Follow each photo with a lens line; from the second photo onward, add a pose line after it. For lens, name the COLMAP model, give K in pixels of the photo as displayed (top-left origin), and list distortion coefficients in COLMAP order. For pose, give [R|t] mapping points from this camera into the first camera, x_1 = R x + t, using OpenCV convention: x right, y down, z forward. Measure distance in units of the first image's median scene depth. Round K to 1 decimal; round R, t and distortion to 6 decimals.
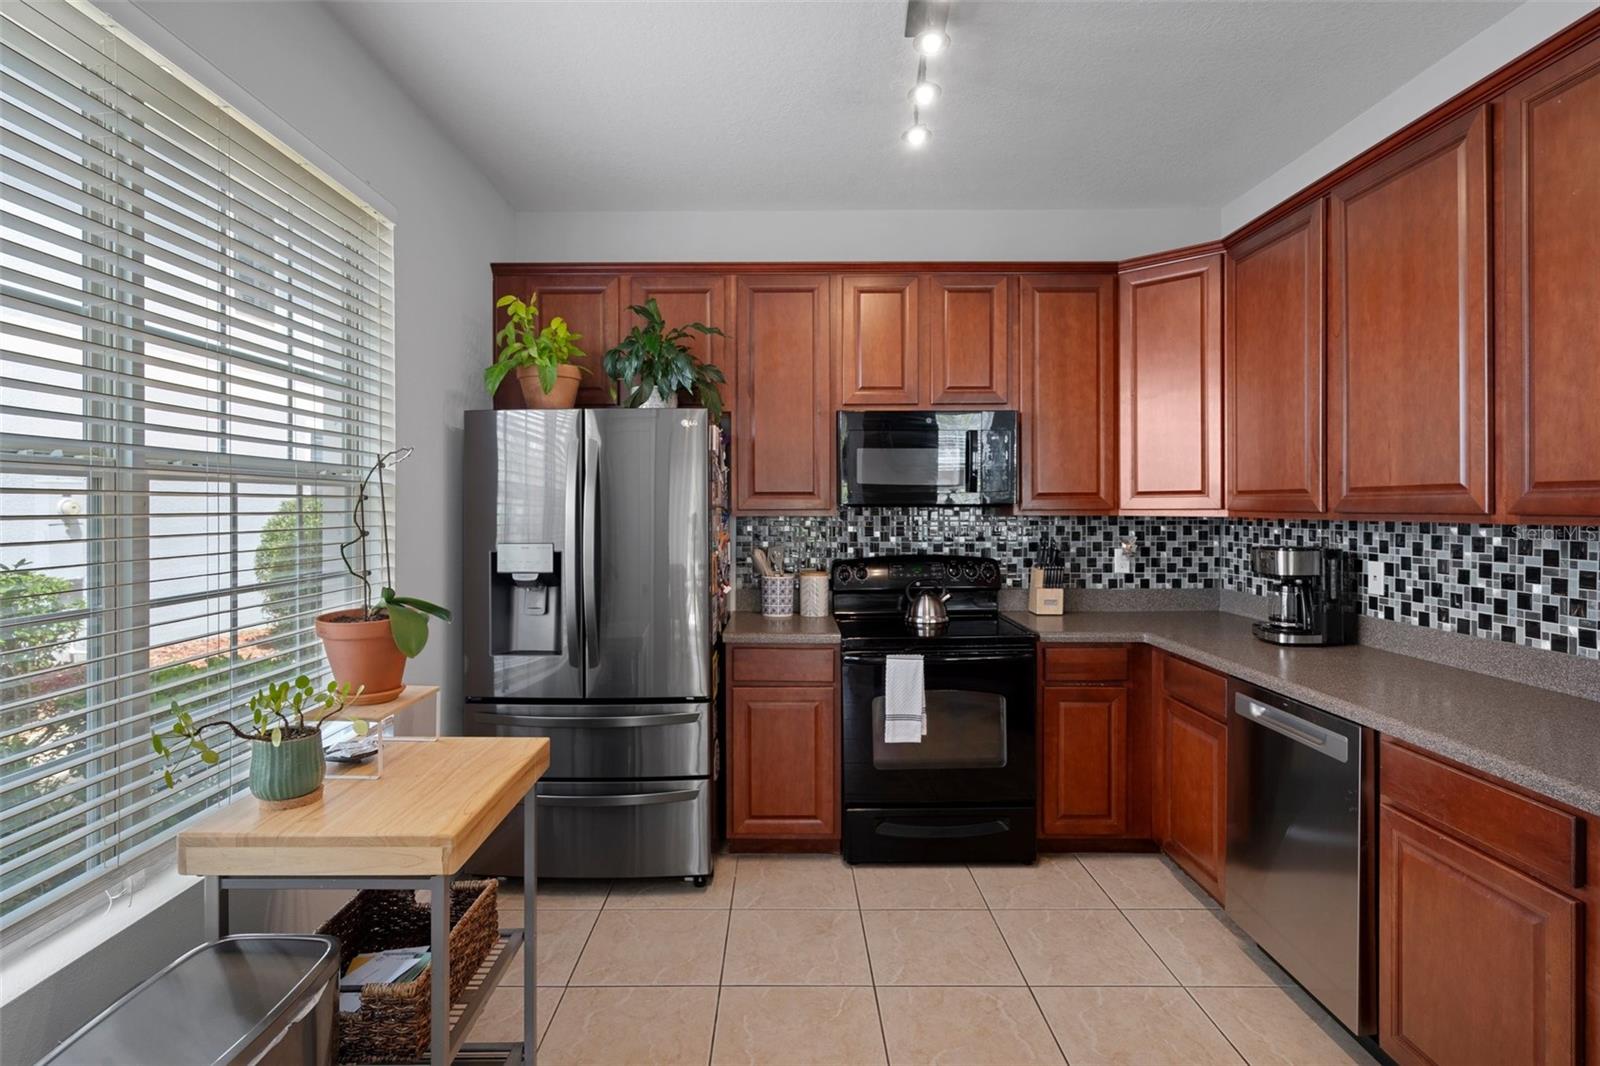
lens RADIAL K [[809.6, 0, 789.5], [0, 809.6, 505.7], [0, 0, 1]] dist [0.002109, 0.000368]
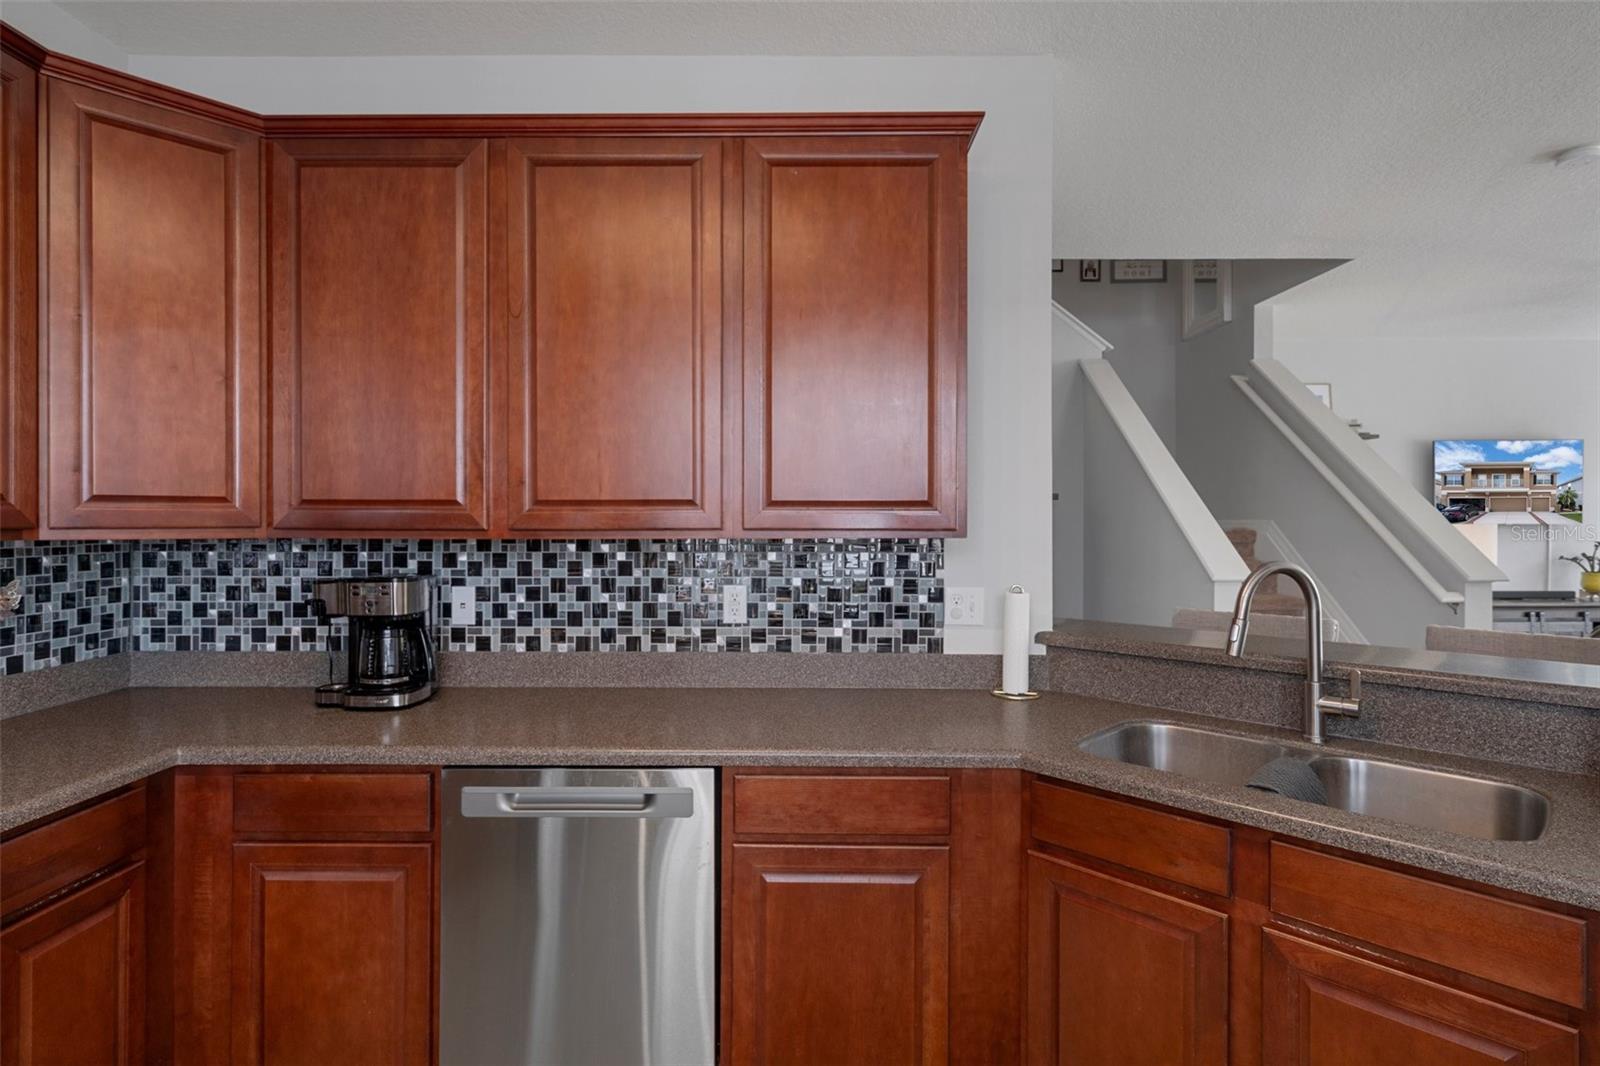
lens RADIAL K [[810.9, 0, 800.3], [0, 810.9, 519.0], [0, 0, 1]] dist [0.002770, 0.000504]
pose [[0.012093, 0.003796, 0.999920, -0.138357], [-0.000875, 0.999992, -0.003785, 0.000227], [-0.999926, -0.000829, 0.012096, 0.654081]]
